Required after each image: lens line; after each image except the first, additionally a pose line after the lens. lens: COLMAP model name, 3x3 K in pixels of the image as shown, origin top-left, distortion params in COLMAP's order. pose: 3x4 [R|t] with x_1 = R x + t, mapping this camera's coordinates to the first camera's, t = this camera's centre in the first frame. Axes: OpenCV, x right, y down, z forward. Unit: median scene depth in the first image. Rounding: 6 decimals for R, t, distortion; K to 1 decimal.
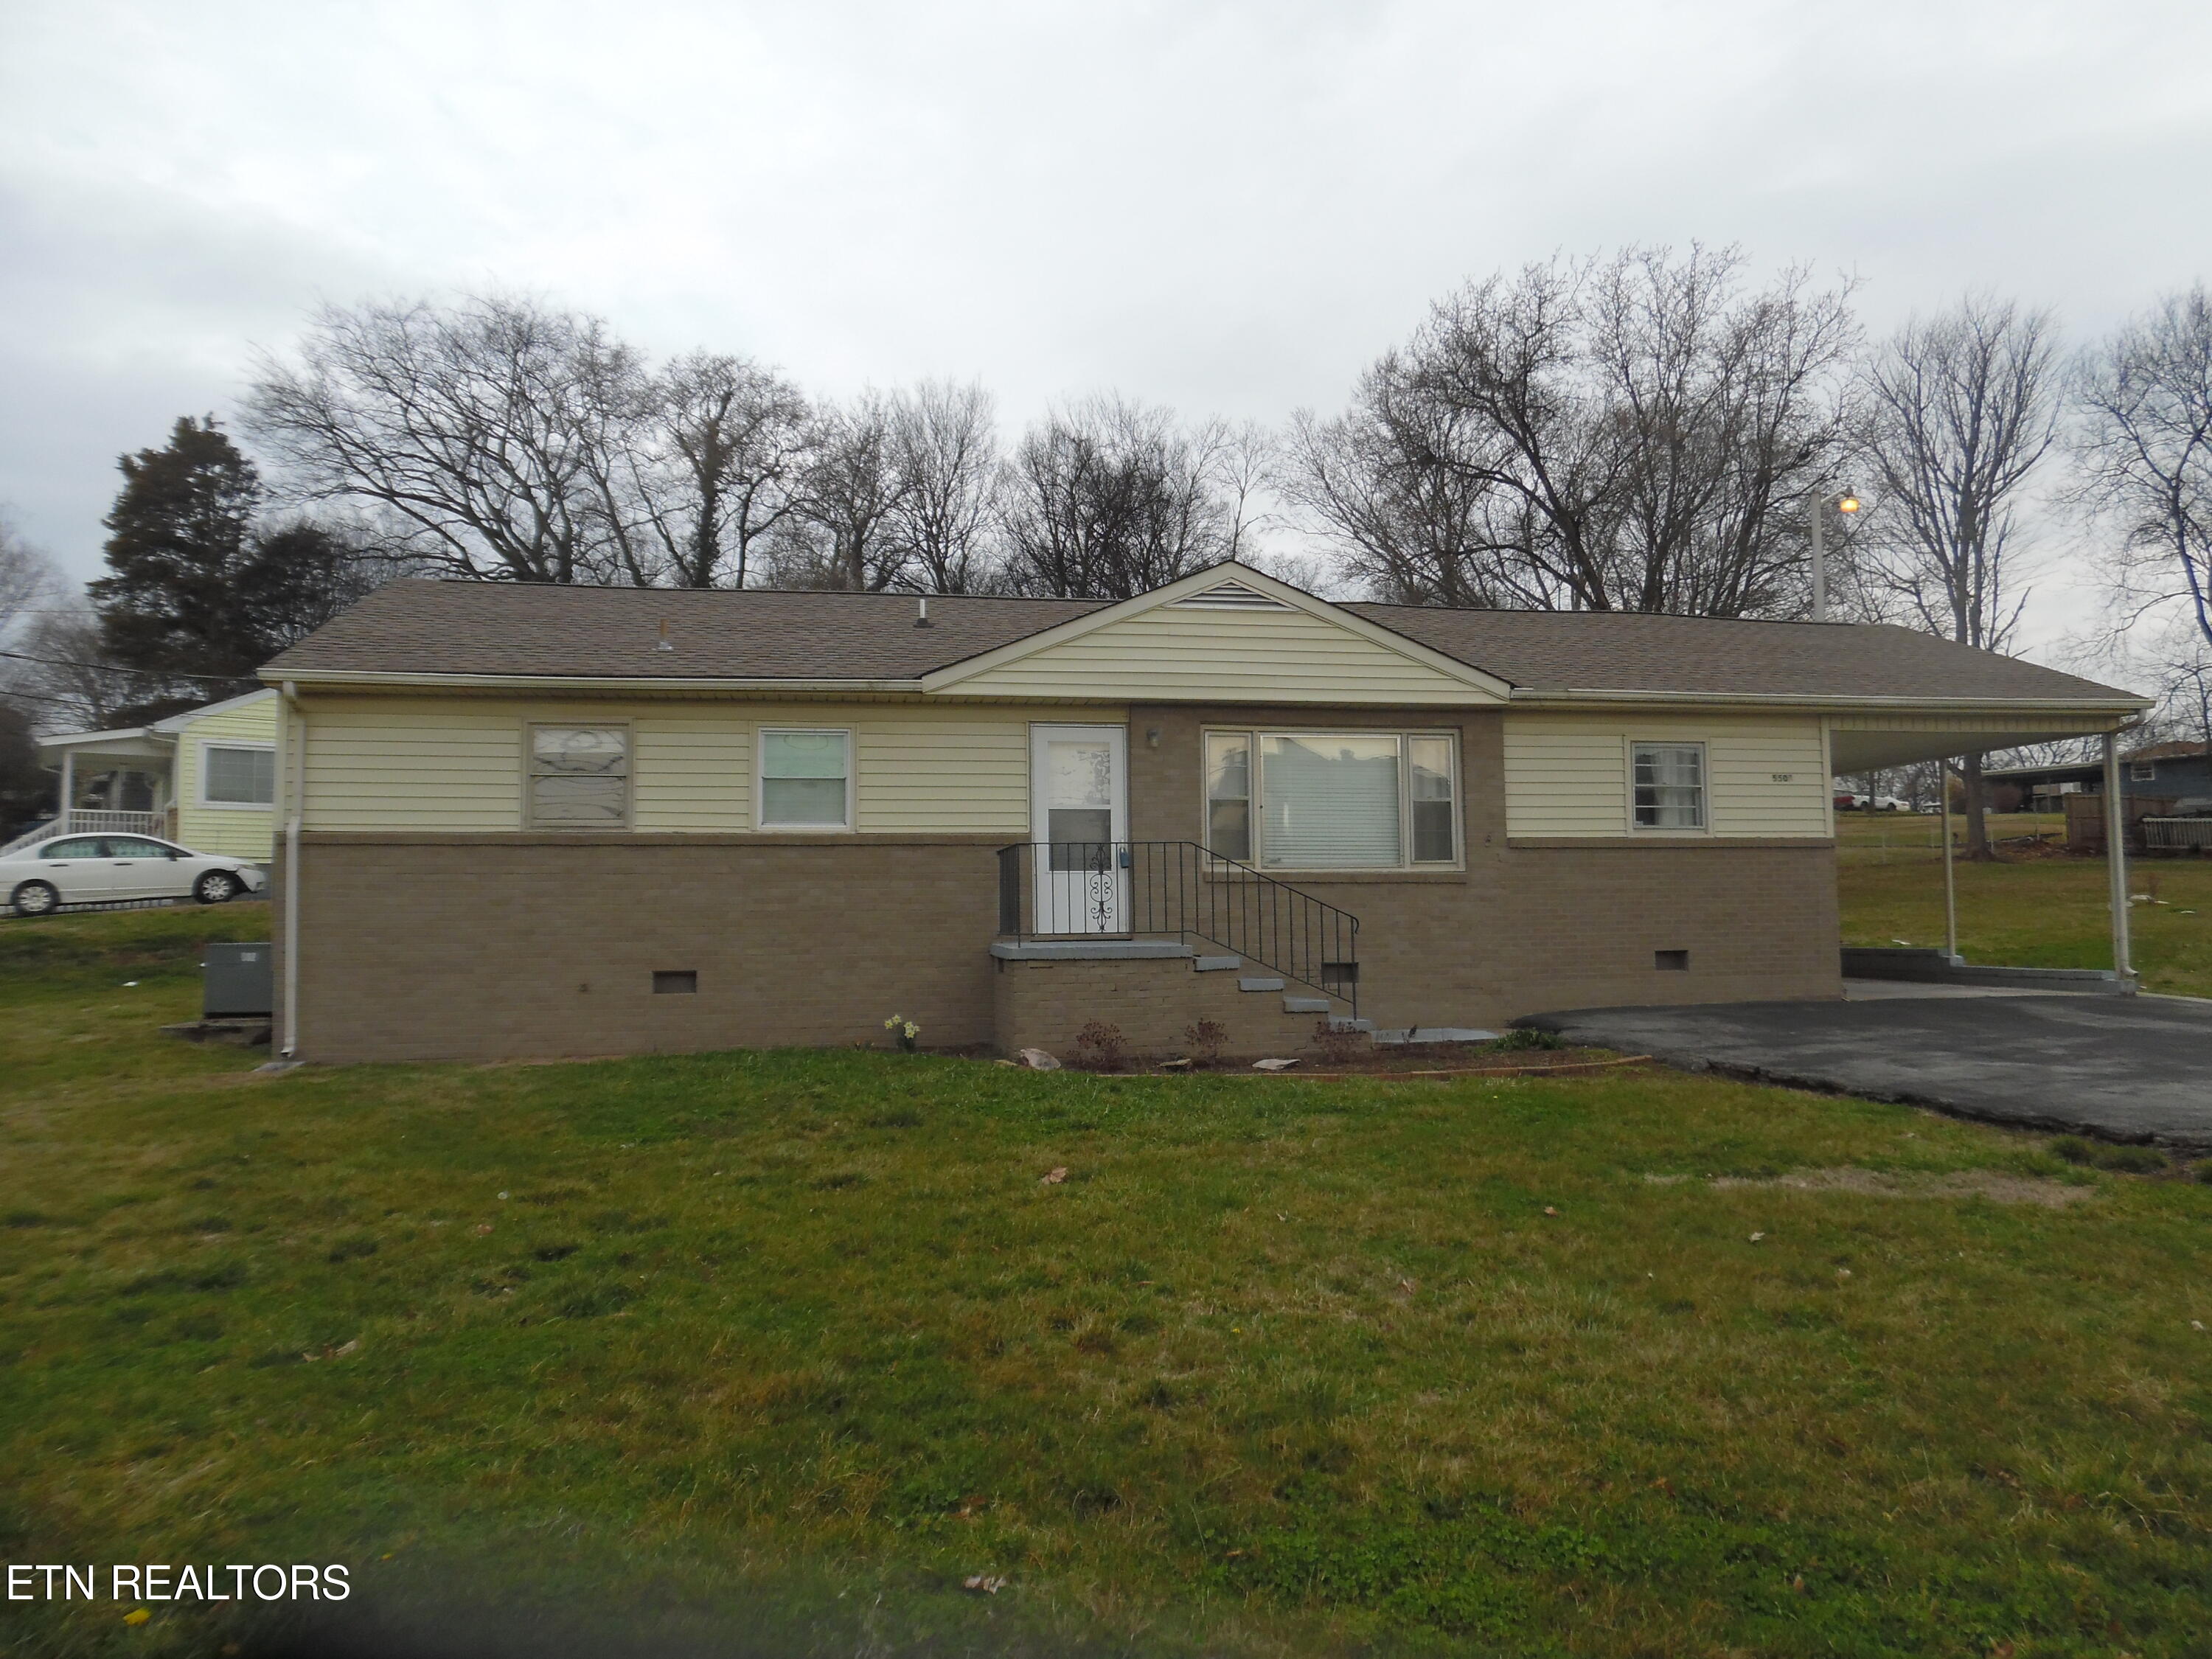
lens RADIAL K [[1543.0, 0, 1106.0], [0, 1543.0, 829.5], [0, 0, 1]] dist [-0.008723, 0.001370]
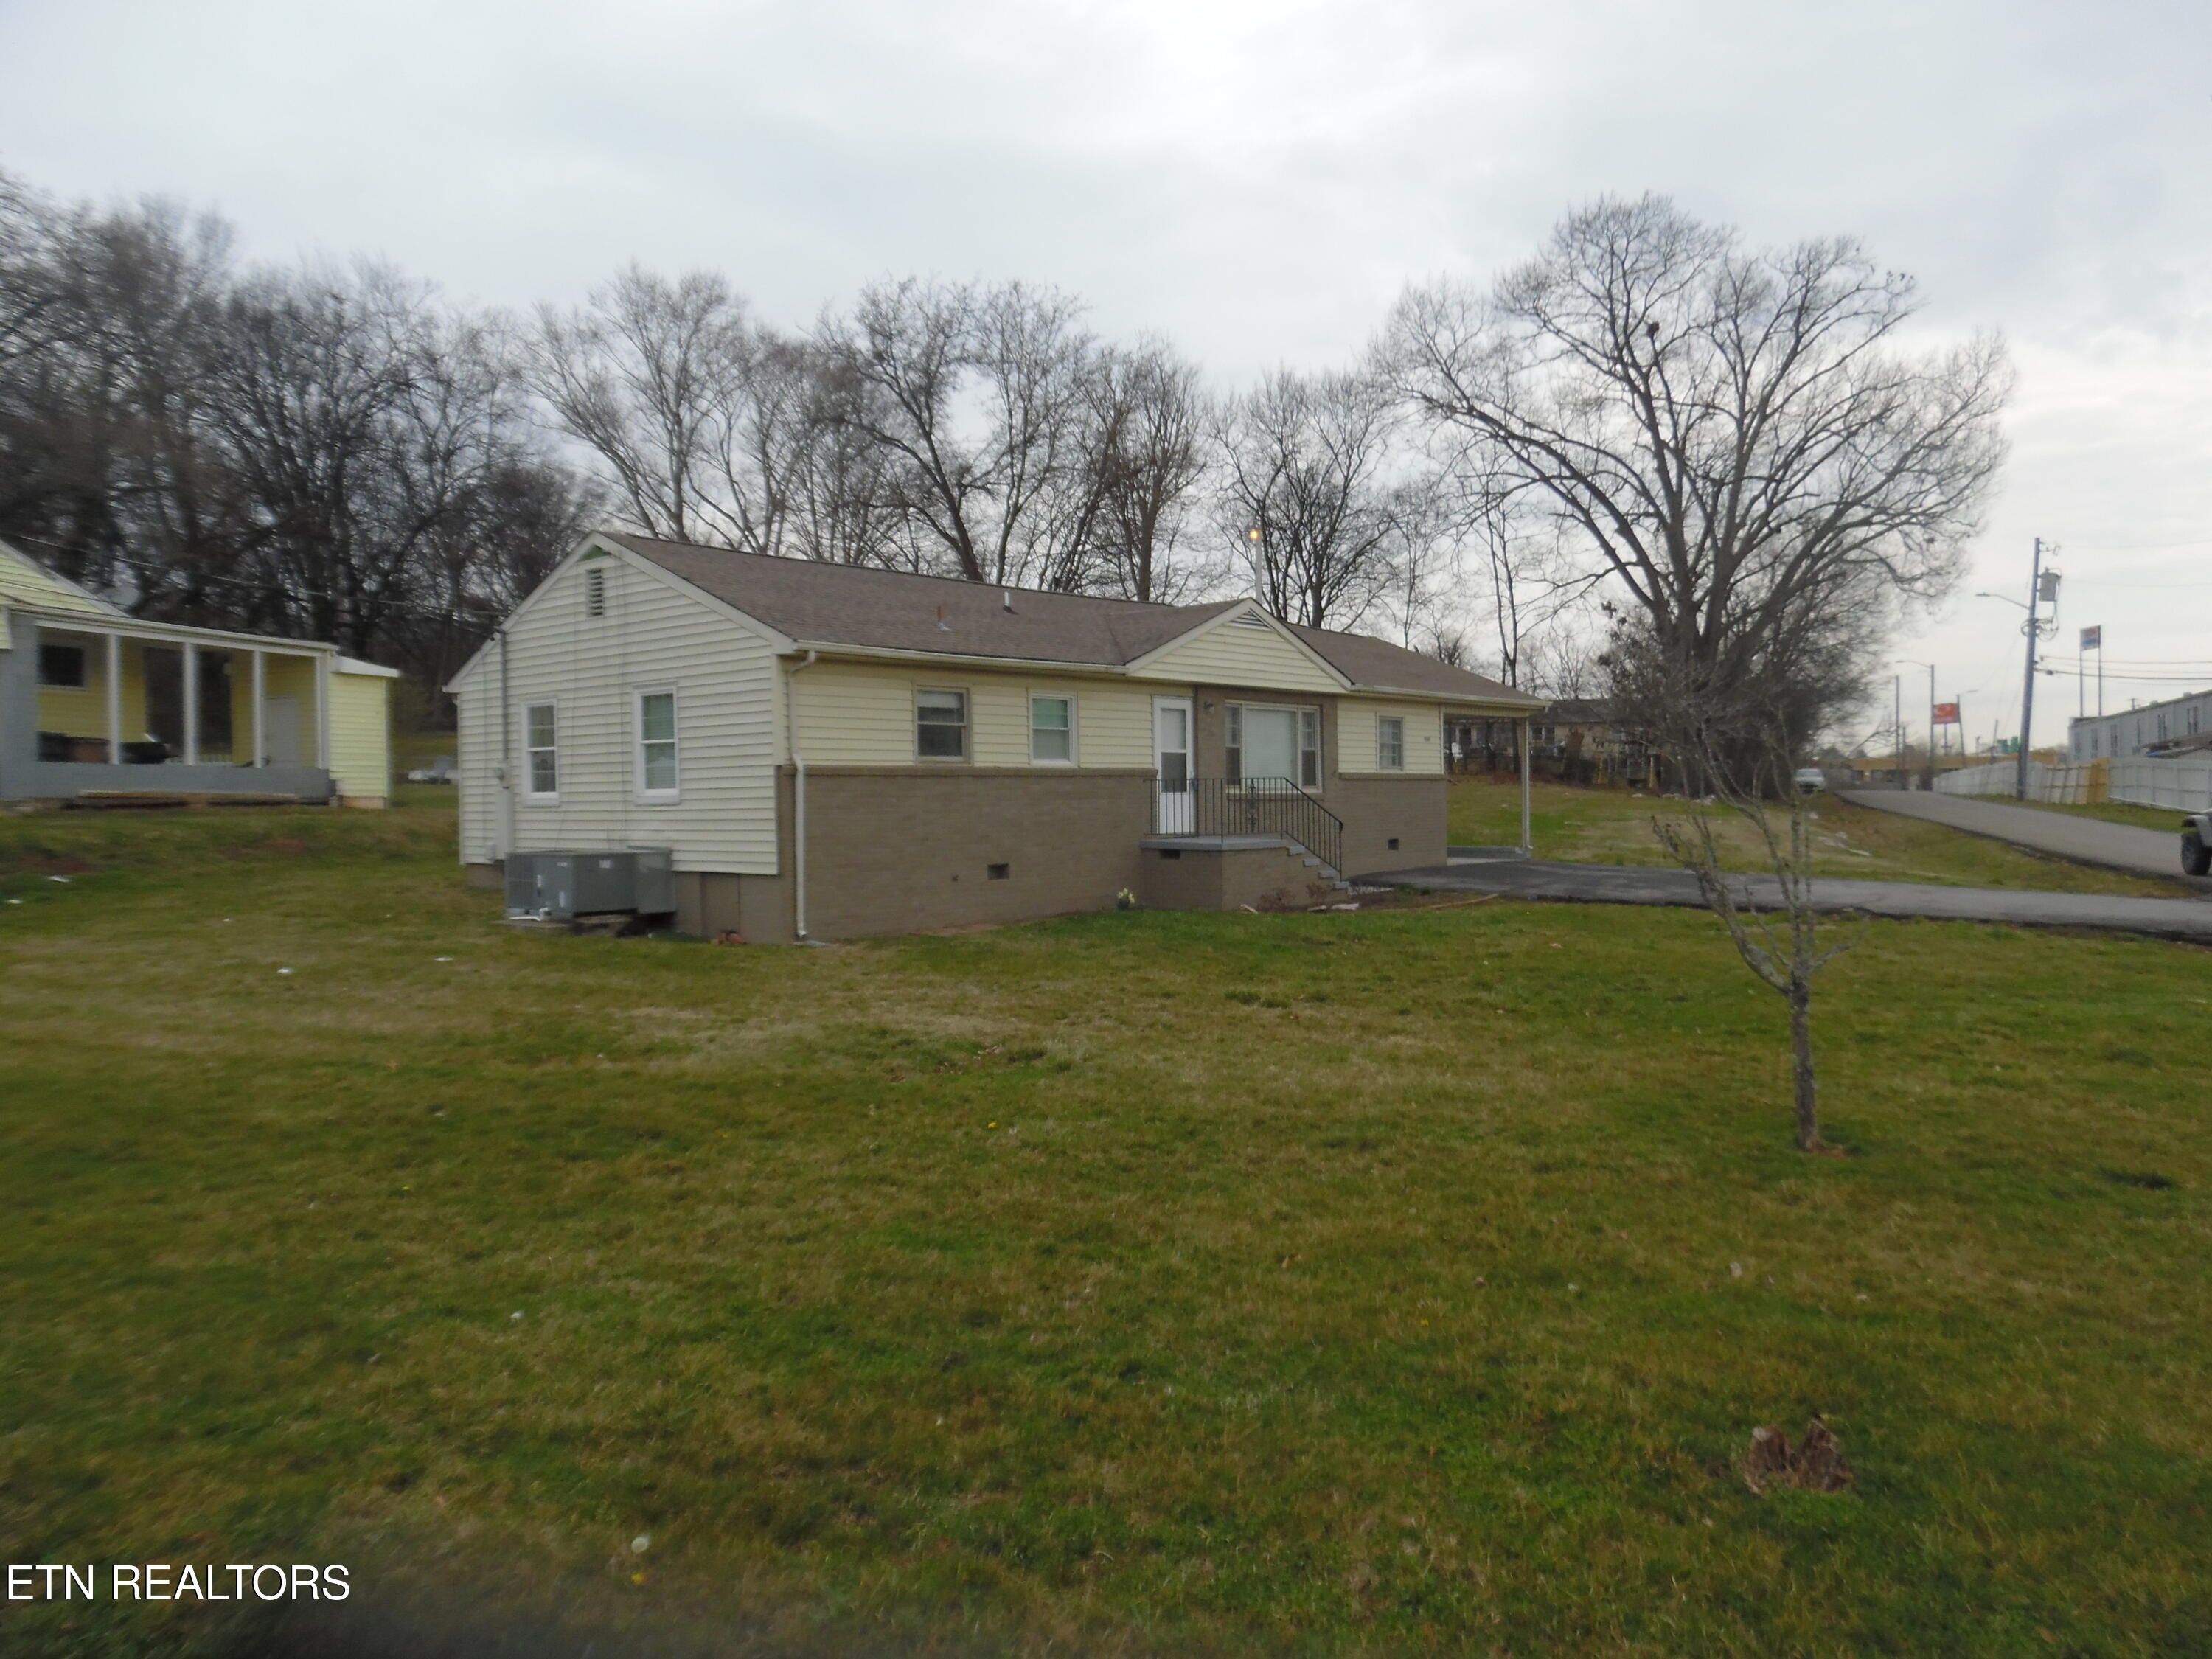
lens RADIAL K [[1543.0, 0, 1106.0], [0, 1543.0, 829.5], [0, 0, 1]] dist [-0.008723, 0.001370]
pose [[0.779586, -0.012647, 0.626168, -1.020469], [-0.035165, 0.997335, 0.063924, -0.032428], [-0.625308, -0.071854, 0.777063, -0.153019]]
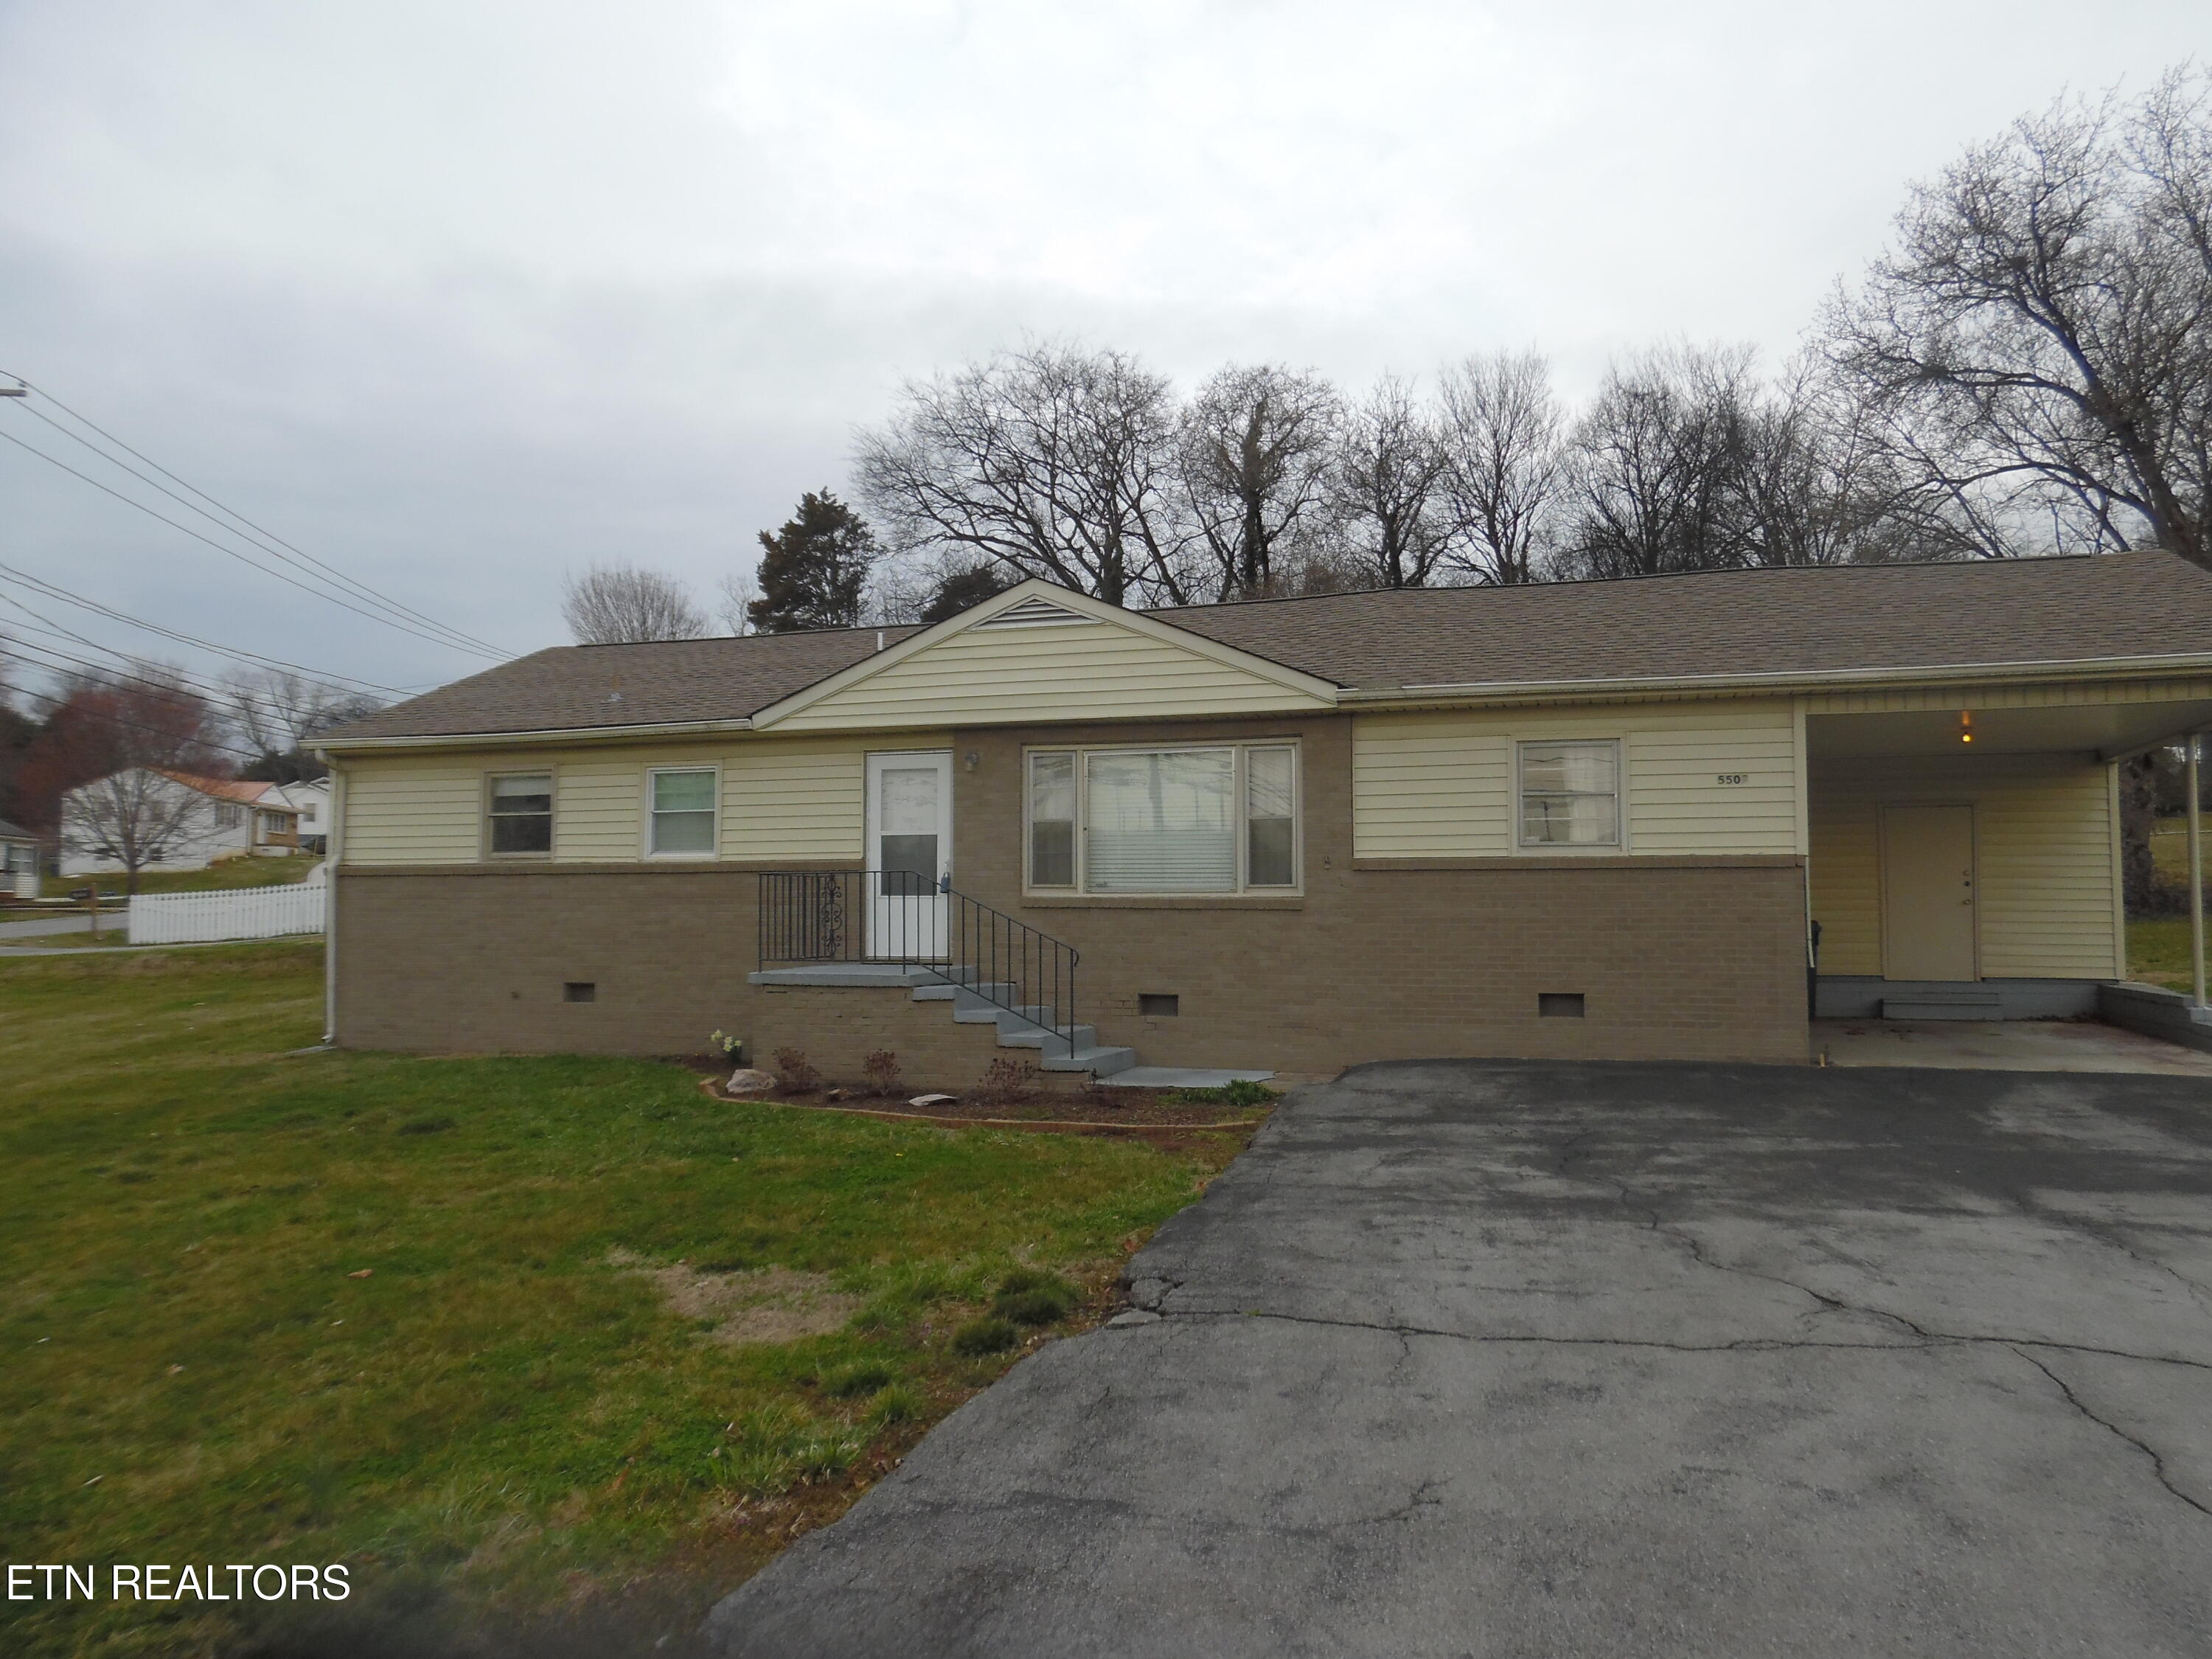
lens RADIAL K [[1549.7, 0, 1106.0], [0, 1549.7, 829.5], [0, 0, 1]] dist [-0.006393, -0.000844]
pose [[0.877942, -0.016187, -0.478494, 0.580462], [0.019870, 0.999799, 0.002635, -0.017016], [0.478355, -0.011821, 0.878087, 0.162690]]
